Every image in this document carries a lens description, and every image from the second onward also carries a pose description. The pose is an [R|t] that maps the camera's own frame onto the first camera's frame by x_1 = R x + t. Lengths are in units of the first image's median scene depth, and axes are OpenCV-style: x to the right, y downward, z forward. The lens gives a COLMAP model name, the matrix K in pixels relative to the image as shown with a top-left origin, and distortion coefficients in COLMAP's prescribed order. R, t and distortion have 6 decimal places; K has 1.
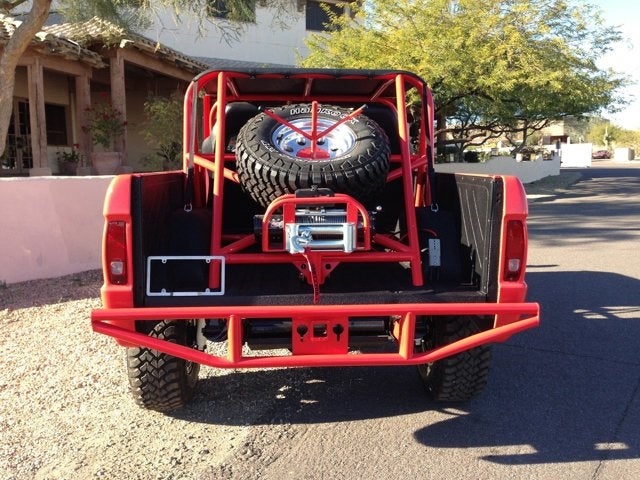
lens RADIAL K [[585.6, 0, 305.0], [0, 585.6, 243.7], [0, 0, 1]] dist [0.084194, -0.242986]
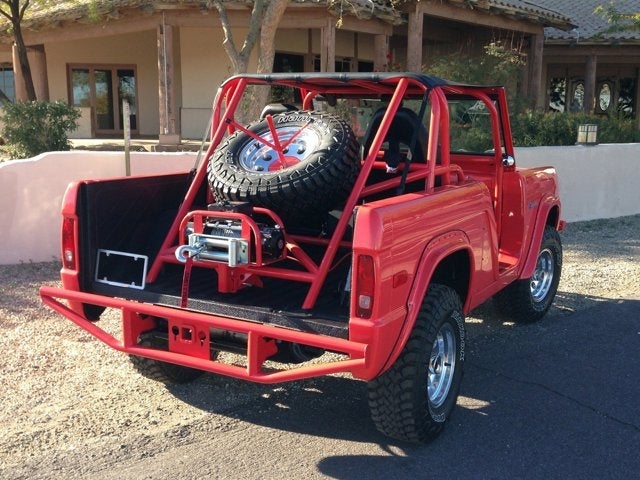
lens RADIAL K [[716.1, 0, 320.0], [0, 716.1, 240.0], [0, 0, 1]] dist [-0.019743, -0.007007]
pose [[0.841761, 0.104850, -0.529570, 0.732981], [-0.085657, 0.994471, 0.060743, -0.102666], [0.533011, -0.005770, 0.846088, -0.002632]]
